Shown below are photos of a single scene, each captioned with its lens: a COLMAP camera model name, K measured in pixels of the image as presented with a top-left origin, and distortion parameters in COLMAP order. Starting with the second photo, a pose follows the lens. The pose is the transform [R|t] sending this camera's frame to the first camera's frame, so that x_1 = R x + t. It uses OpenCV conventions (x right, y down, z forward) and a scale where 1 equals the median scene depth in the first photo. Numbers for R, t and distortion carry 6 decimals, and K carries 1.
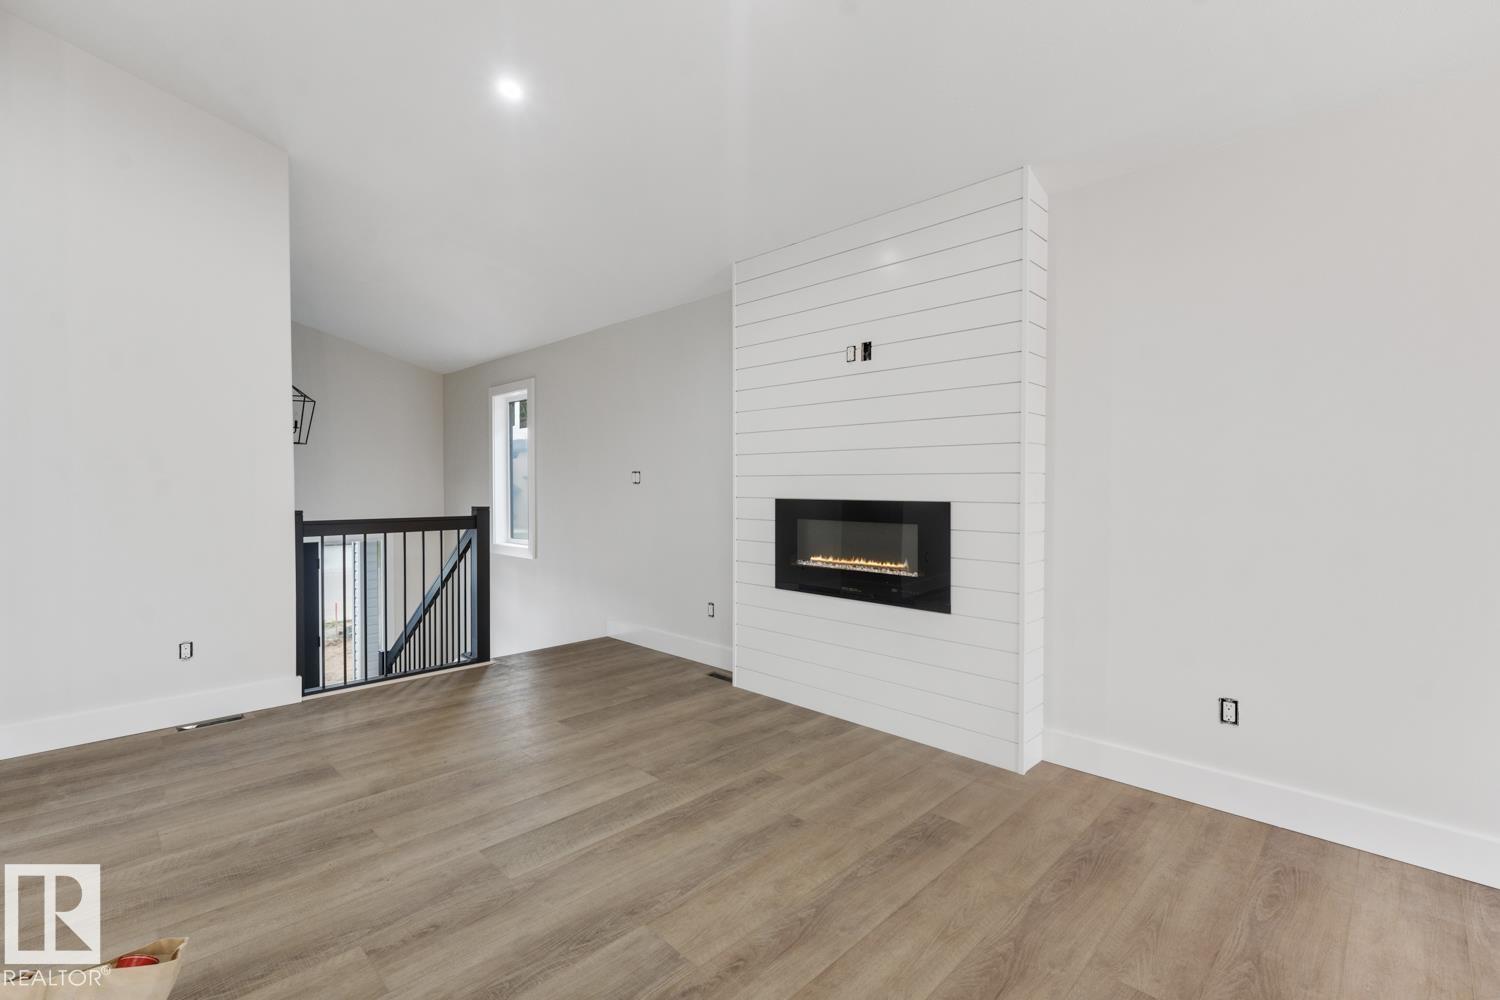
lens RADIAL K [[673.2, 0, 750.8], [0, 673.2, 494.6], [0, 0, 1]] dist [0.000028, -0.000005]
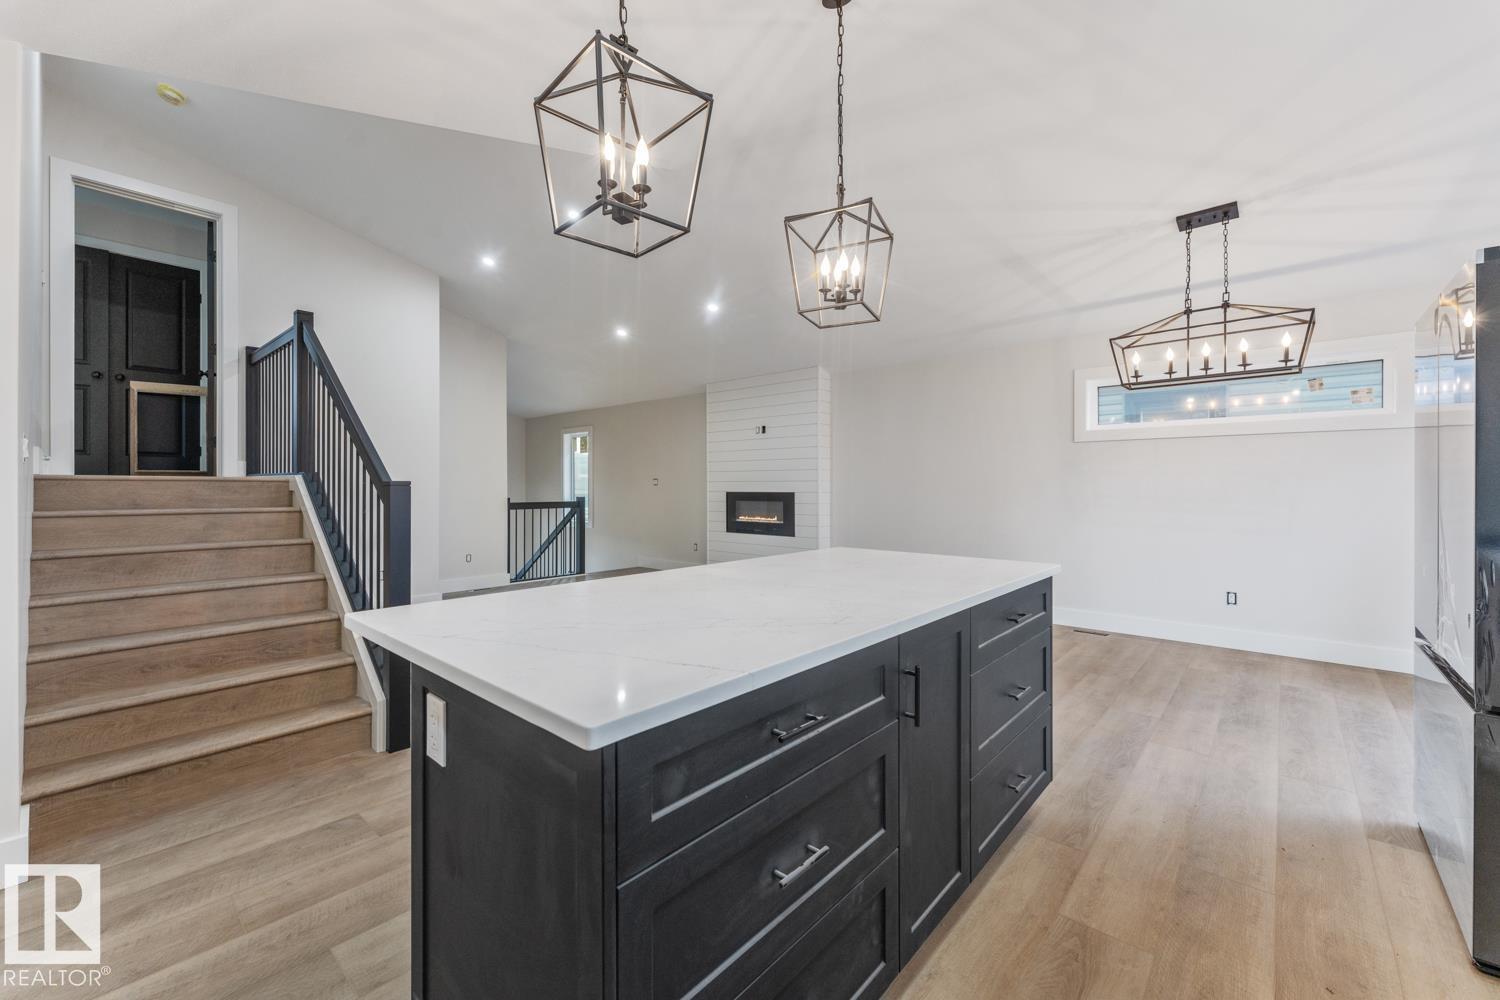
lens RADIAL K [[605.8, 0, 749.2], [0, 605.8, 487.2], [0, 0, 1]] dist [0.000630, 0.000023]
pose [[0.998583, -0.000901, 0.053200, 0.005724], [0.001542, 0.999927, -0.011995, 0.015596], [-0.053185, 0.012060, 0.998512, -1.046961]]
